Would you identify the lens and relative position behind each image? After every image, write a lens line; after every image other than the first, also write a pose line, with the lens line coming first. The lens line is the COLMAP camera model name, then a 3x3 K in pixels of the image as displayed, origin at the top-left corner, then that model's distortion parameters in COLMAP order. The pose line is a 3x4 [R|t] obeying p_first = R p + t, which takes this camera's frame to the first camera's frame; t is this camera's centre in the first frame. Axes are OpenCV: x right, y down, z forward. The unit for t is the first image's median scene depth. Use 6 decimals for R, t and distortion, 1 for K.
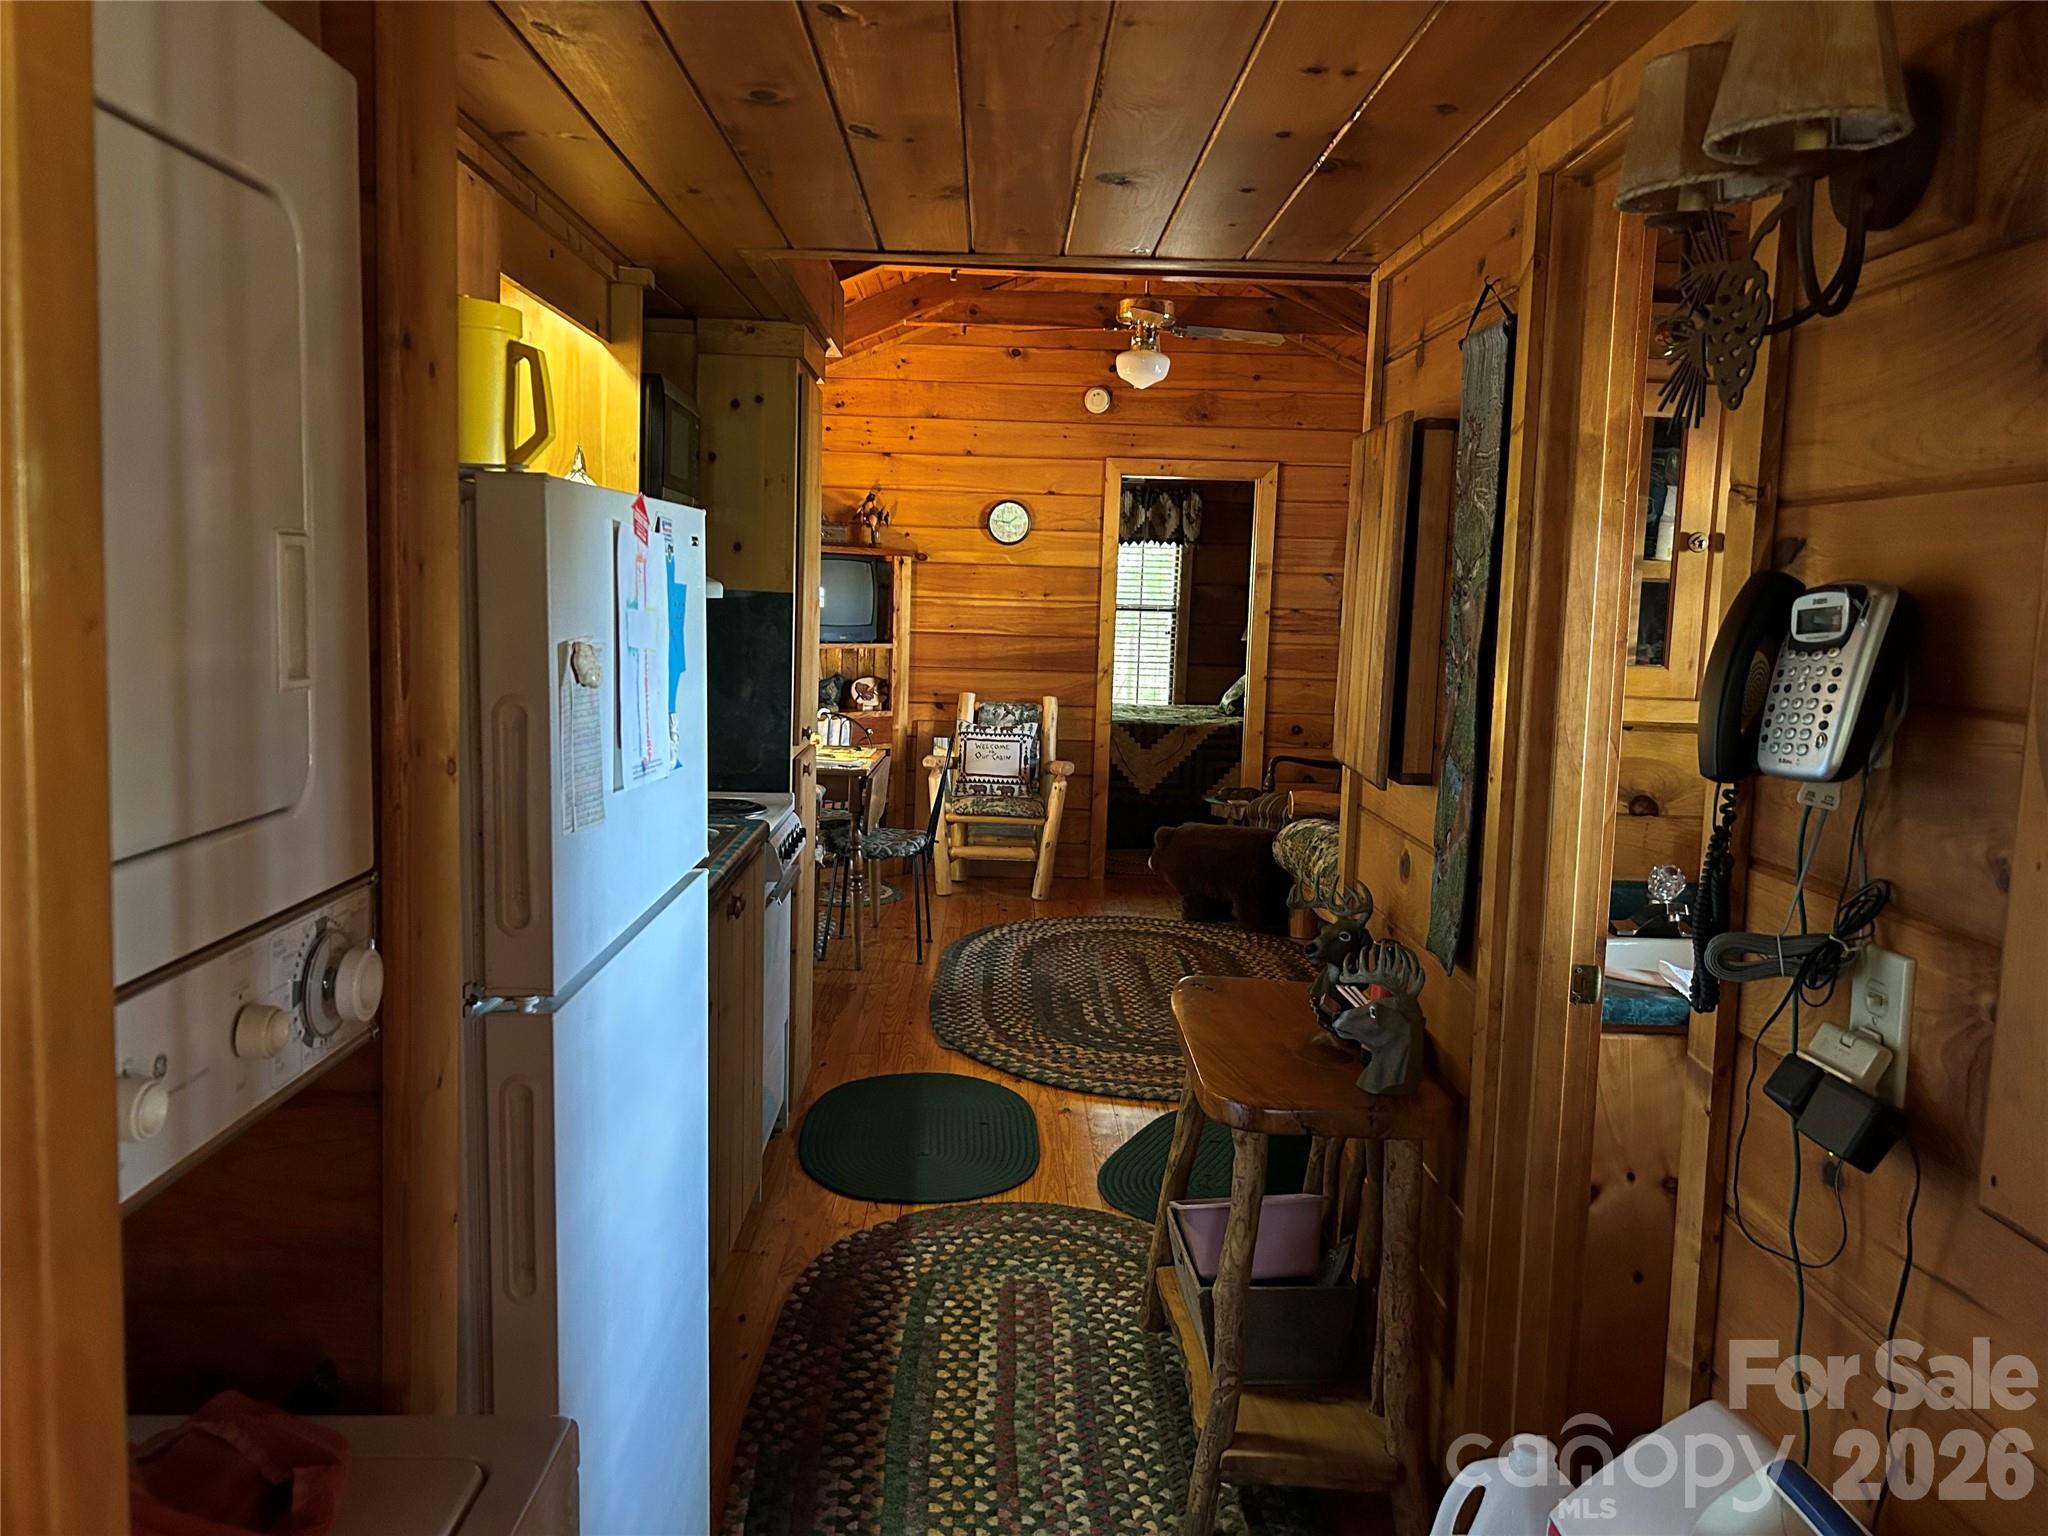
lens RADIAL K [[1552.2, 0, 1024.0], [0, 1552.2, 768.0], [0, 0, 1]] dist [0.061482, -0.060411]
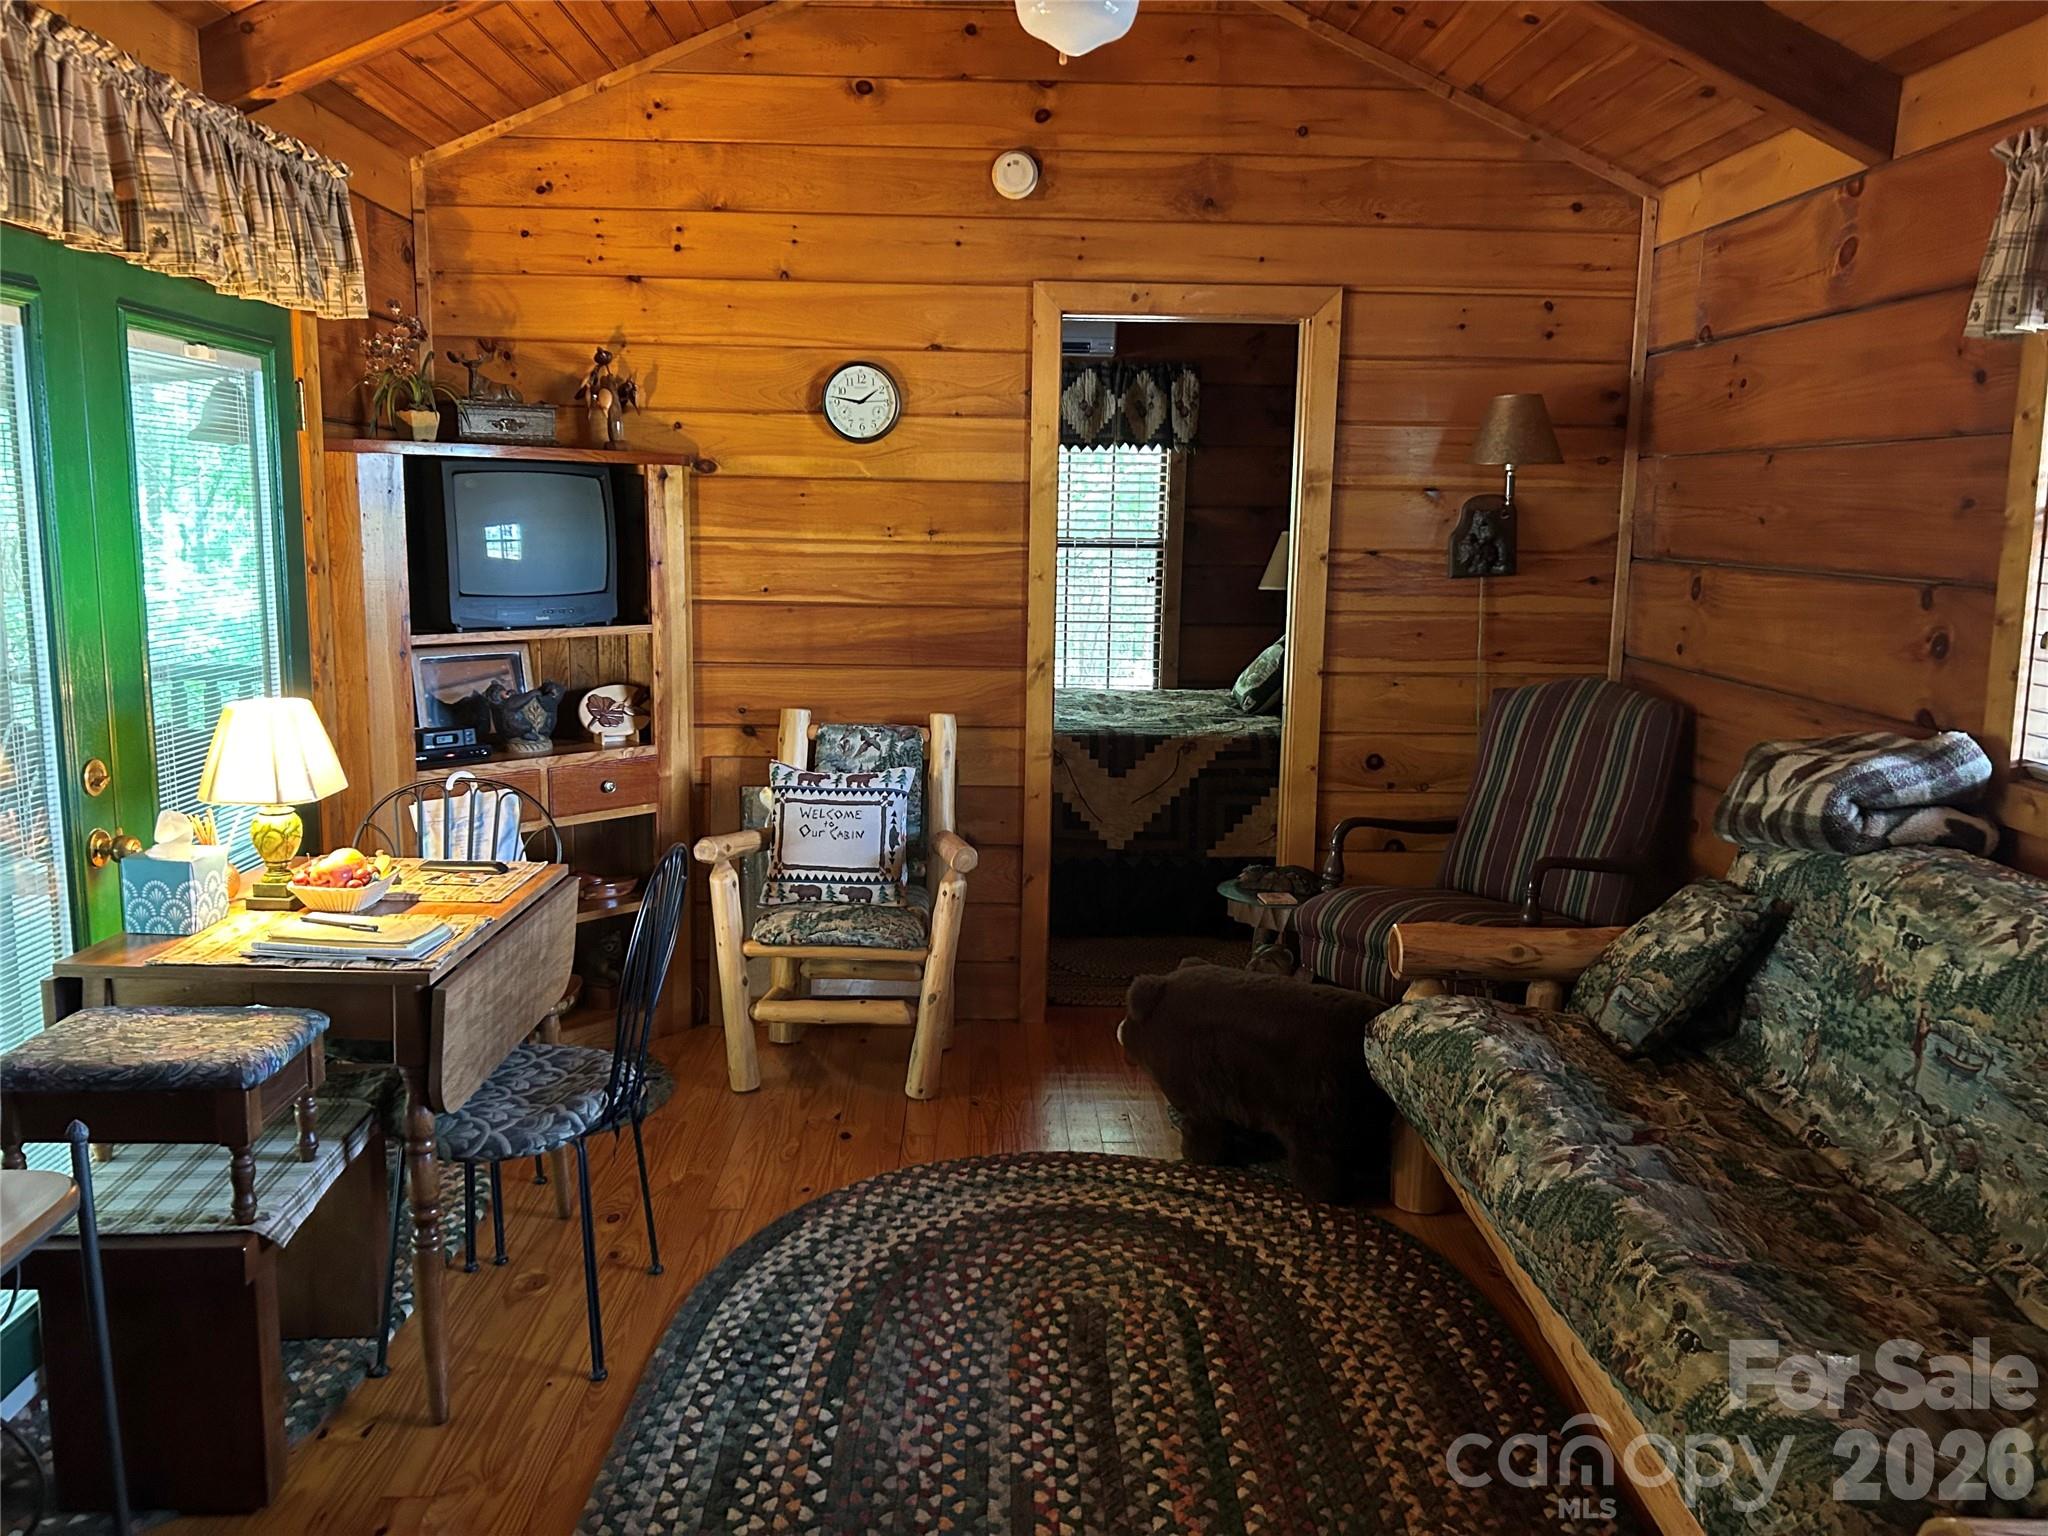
lens RADIAL K [[1517.2, 0, 1056.5], [0, 1517.2, 771.3], [0, 0, 1]] dist [0.002028, -0.006133]
pose [[0.999516, -0.017991, 0.025384, 0.044143], [0.016544, 0.998286, 0.056131, -0.055401], [-0.026350, -0.055684, 0.998101, 0.450059]]
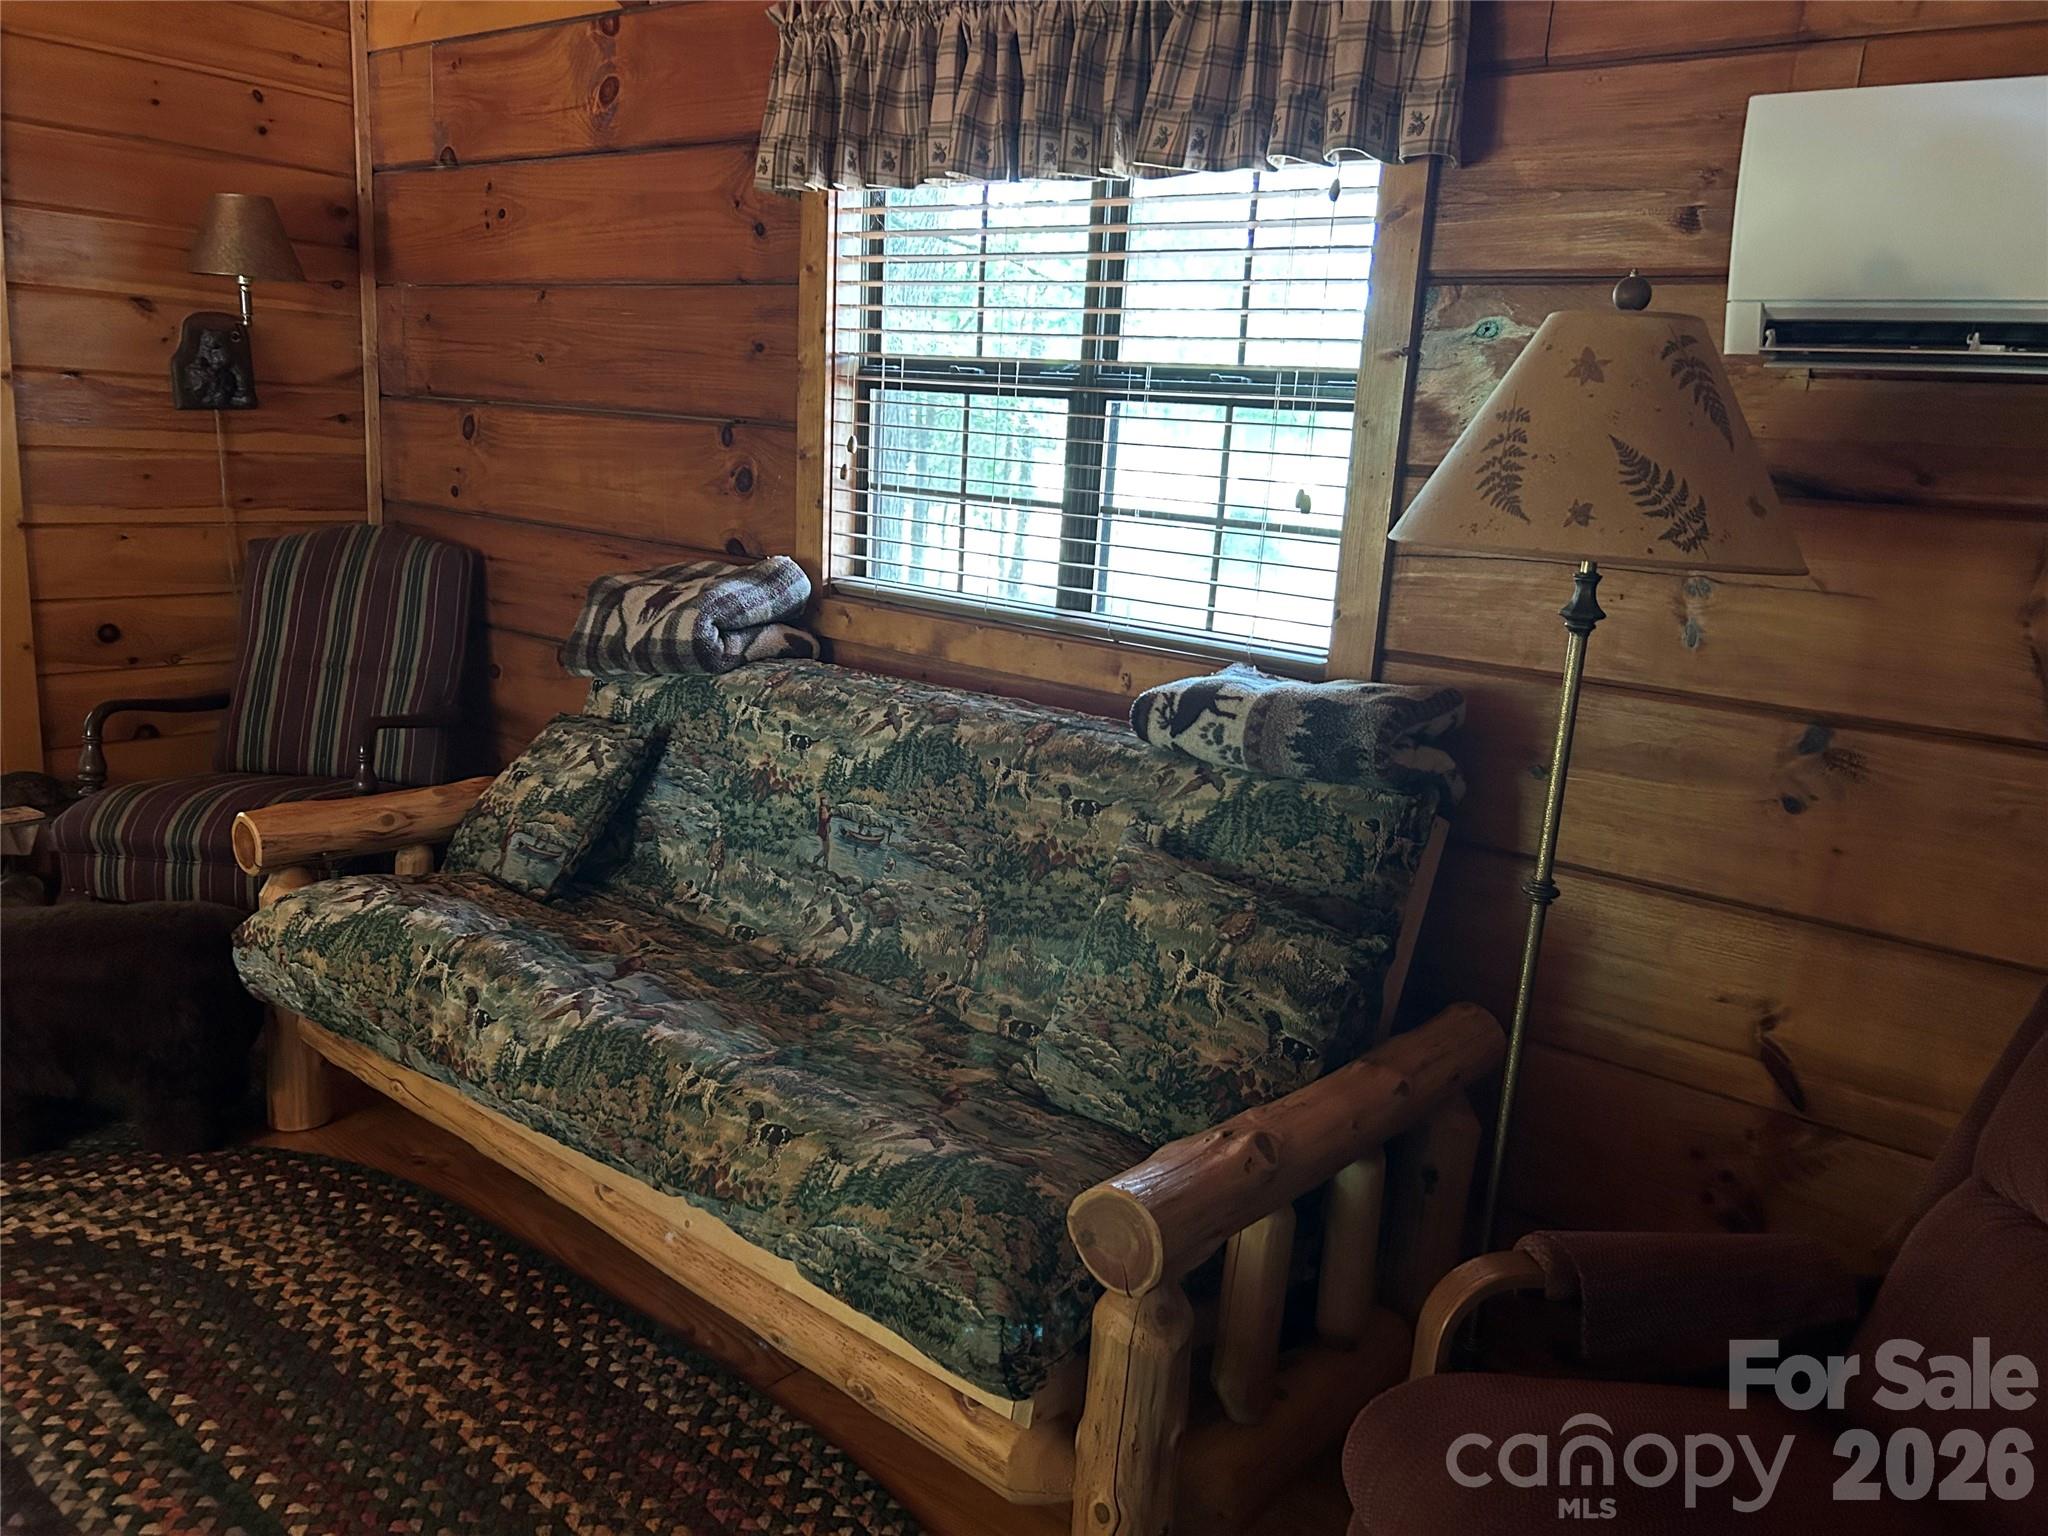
lens RADIAL K [[1476.2, 0, 1056.5], [0, 1476.2, 780.7], [0, 0, 1]] dist [0.038891, -0.060165]
pose [[0.624274, -0.169963, 0.762492, 0.002043], [0.045609, 0.982311, 0.181619, -0.050441], [-0.779873, -0.078603, 0.620983, 0.496300]]
